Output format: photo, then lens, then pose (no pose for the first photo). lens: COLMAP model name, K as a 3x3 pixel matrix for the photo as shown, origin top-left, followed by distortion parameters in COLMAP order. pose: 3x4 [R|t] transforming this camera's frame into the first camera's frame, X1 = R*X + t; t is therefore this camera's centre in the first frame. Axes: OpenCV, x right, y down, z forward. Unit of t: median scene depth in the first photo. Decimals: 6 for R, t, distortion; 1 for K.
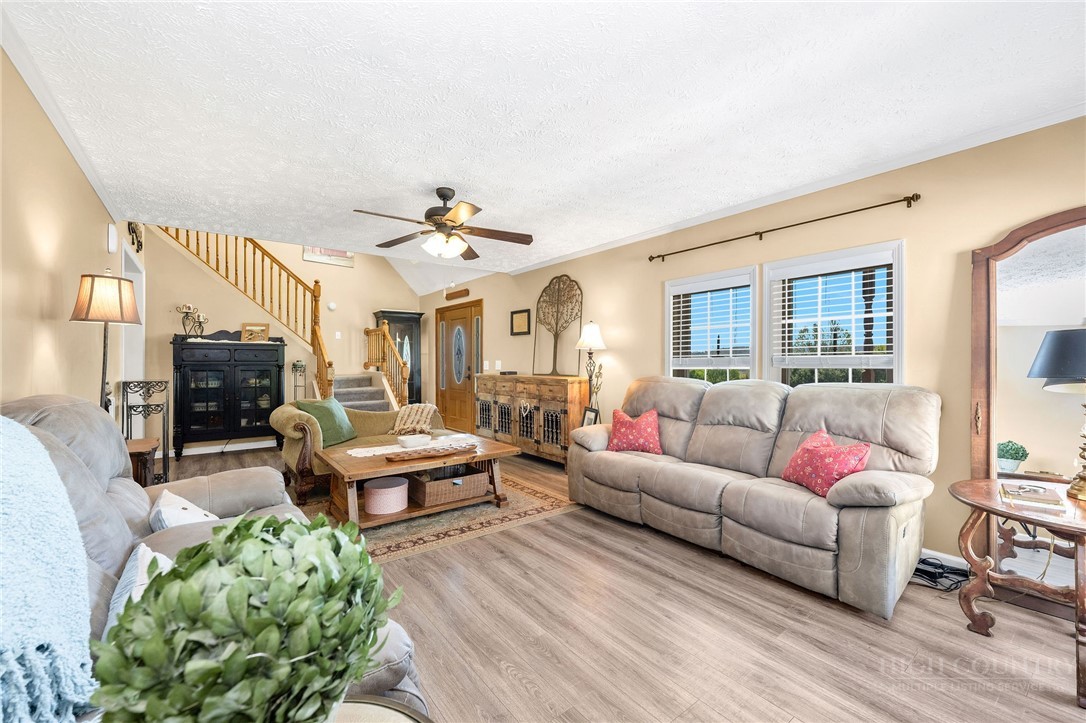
lens RADIAL K [[445.1, 0, 544.9], [0, 445.1, 364.4], [0, 0, 1]] dist [-0.001754, -0.000237]
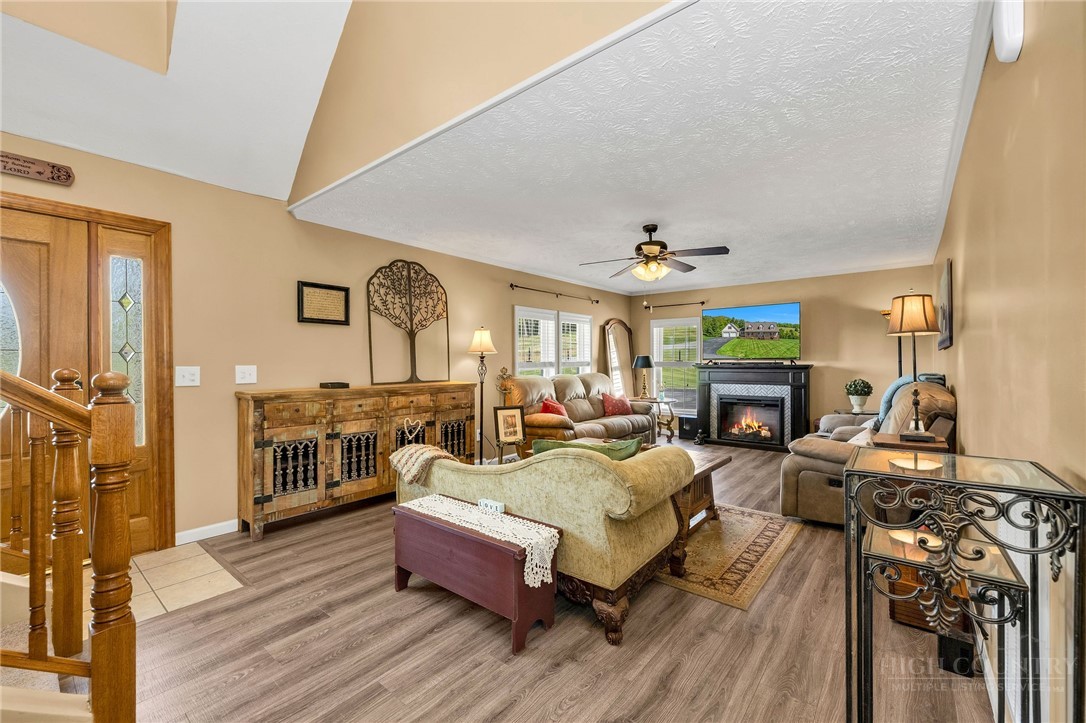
lens RADIAL K [[445.1, 0, 544.9], [0, 445.1, 364.4], [0, 0, 1]] dist [-0.001754, -0.000237]
pose [[-0.234649, -0.010679, 0.972022, -0.803703], [0.002091, 0.999932, 0.011490, -0.017102], [-0.972078, 0.004729, -0.234610, 0.924271]]
